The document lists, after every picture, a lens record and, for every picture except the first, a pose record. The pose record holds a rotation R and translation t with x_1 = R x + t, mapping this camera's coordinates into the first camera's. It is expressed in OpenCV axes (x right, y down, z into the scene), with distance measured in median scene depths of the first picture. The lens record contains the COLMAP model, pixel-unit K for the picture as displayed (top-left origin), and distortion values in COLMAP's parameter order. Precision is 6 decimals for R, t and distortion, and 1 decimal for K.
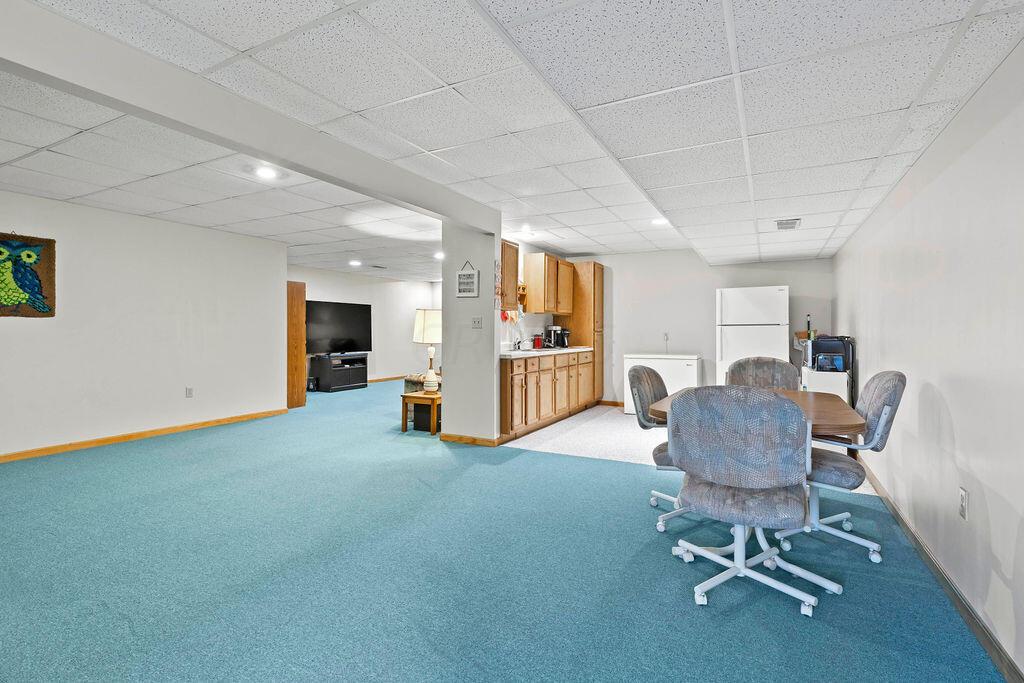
lens RADIAL K [[465.7, 0, 513.0], [0, 465.7, 328.7], [0, 0, 1]] dist [0.010675, -0.000265]
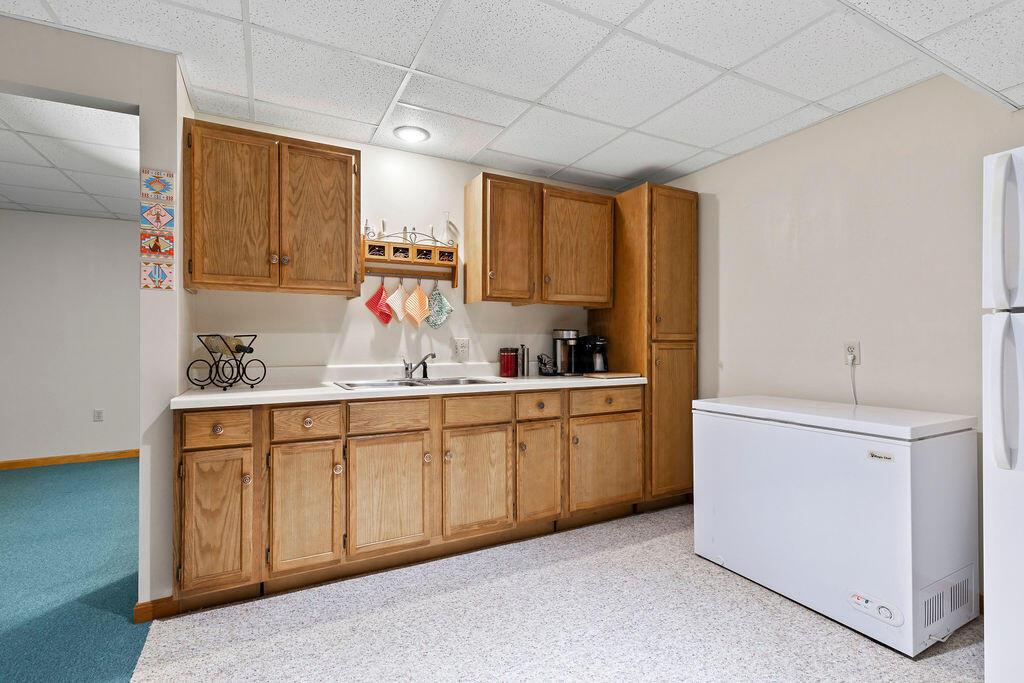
lens RADIAL K [[465.7, 0, 503.5], [0, 465.7, 341.8], [0, 0, 1]] dist [0.010675, -0.000265]
pose [[0.825828, -0.004260, -0.563906, 0.340572], [0.005841, 0.999982, 0.000999, 0.005817], [0.563892, -0.004119, 0.825839, 0.616051]]
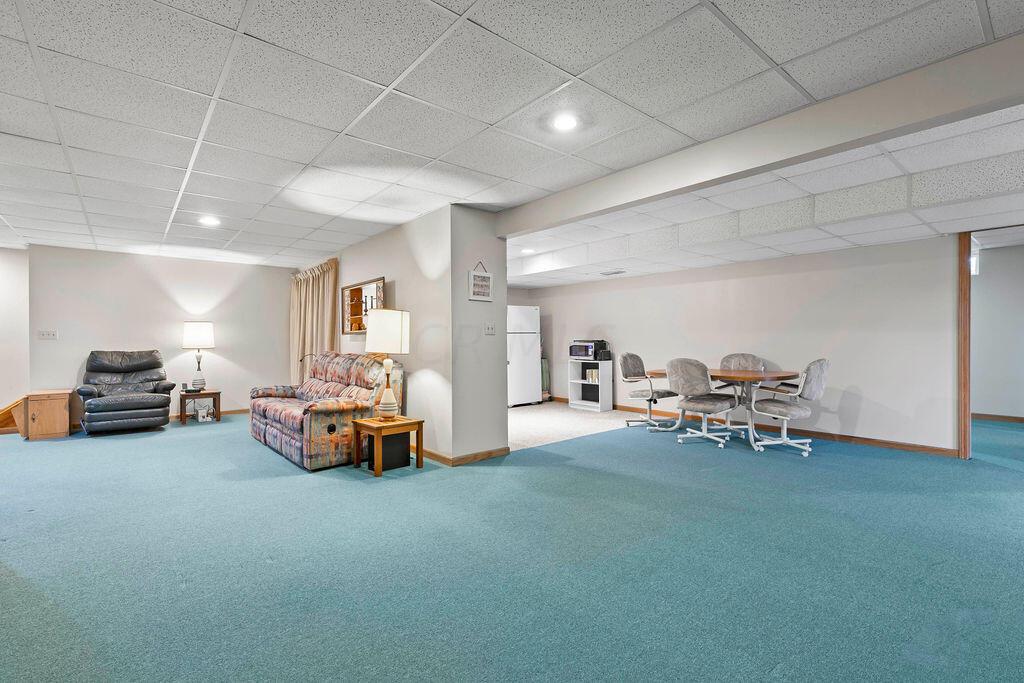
lens RADIAL K [[465.7, 0, 511.8], [0, 465.7, 335.7], [0, 0, 1]] dist [0.010675, -0.000265]
pose [[0.381309, 0.000004, 0.924448, -0.694866], [-0.000248, 1.000000, 0.000098, 0.000410], [-0.924448, -0.000267, 0.381309, 0.446043]]
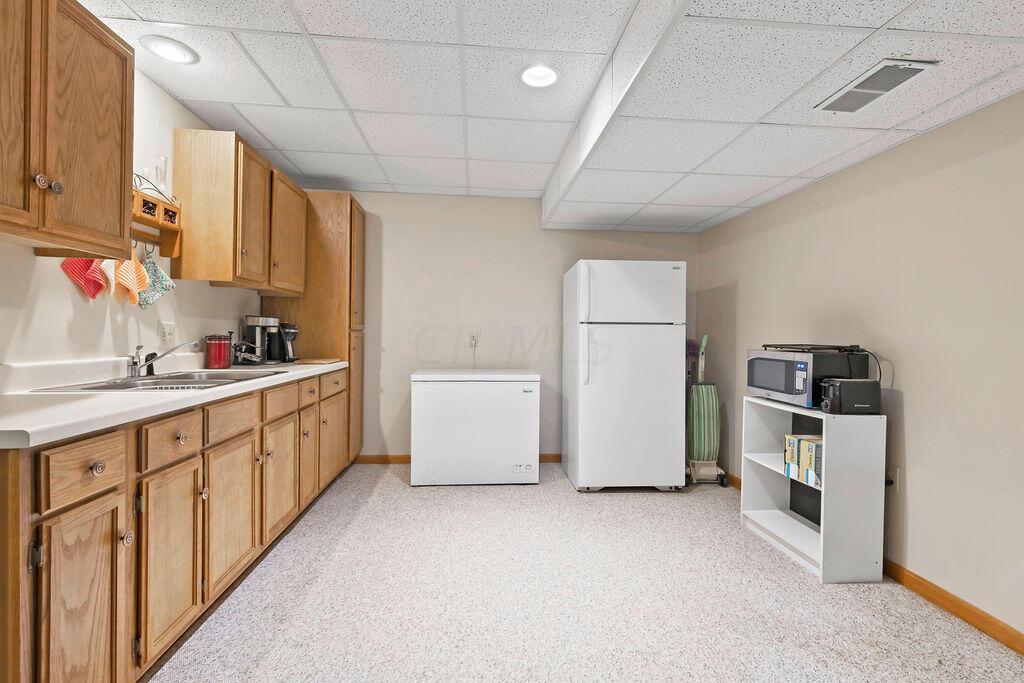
lens RADIAL K [[465.7, 0, 512.7], [0, 465.7, 339.6], [0, 0, 1]] dist [0.010675, -0.000265]
pose [[0.838464, 0.005890, 0.544926, 0.048265], [-0.017955, 0.999697, 0.016821, 0.004840], [-0.544662, -0.023888, 0.838316, 0.516822]]
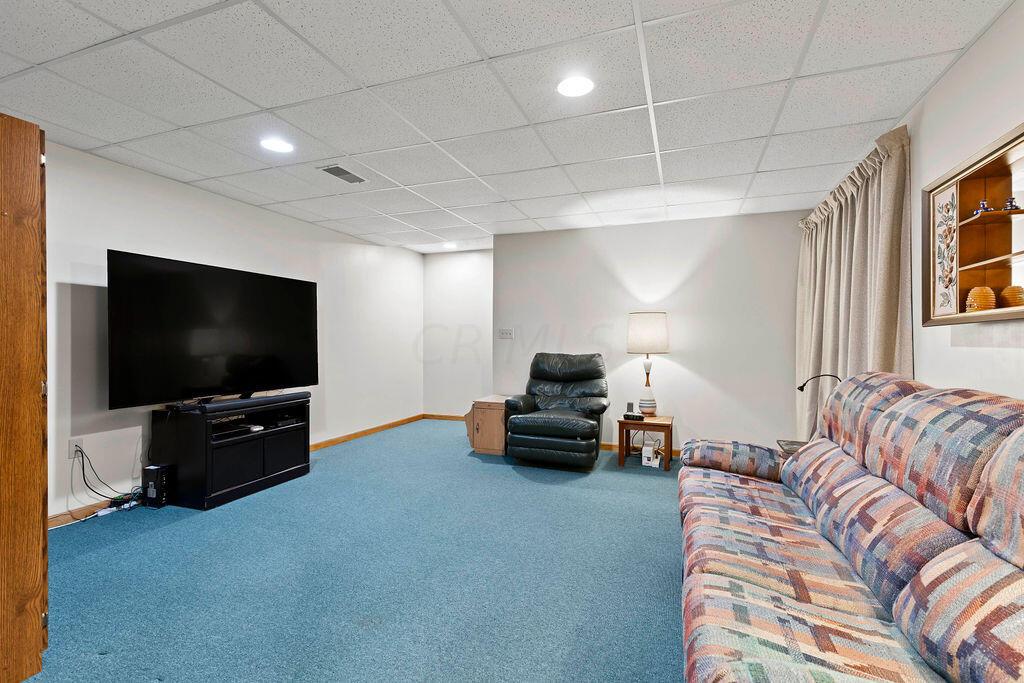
lens RADIAL K [[465.7, 0, 506.6], [0, 465.7, 342.3], [0, 0, 1]] dist [0.010675, -0.000265]
pose [[0.992238, -0.002644, 0.124325, -0.281152], [0.001447, 0.999952, 0.009716, 0.006400], [-0.124345, -0.009461, 0.992194, 0.835609]]
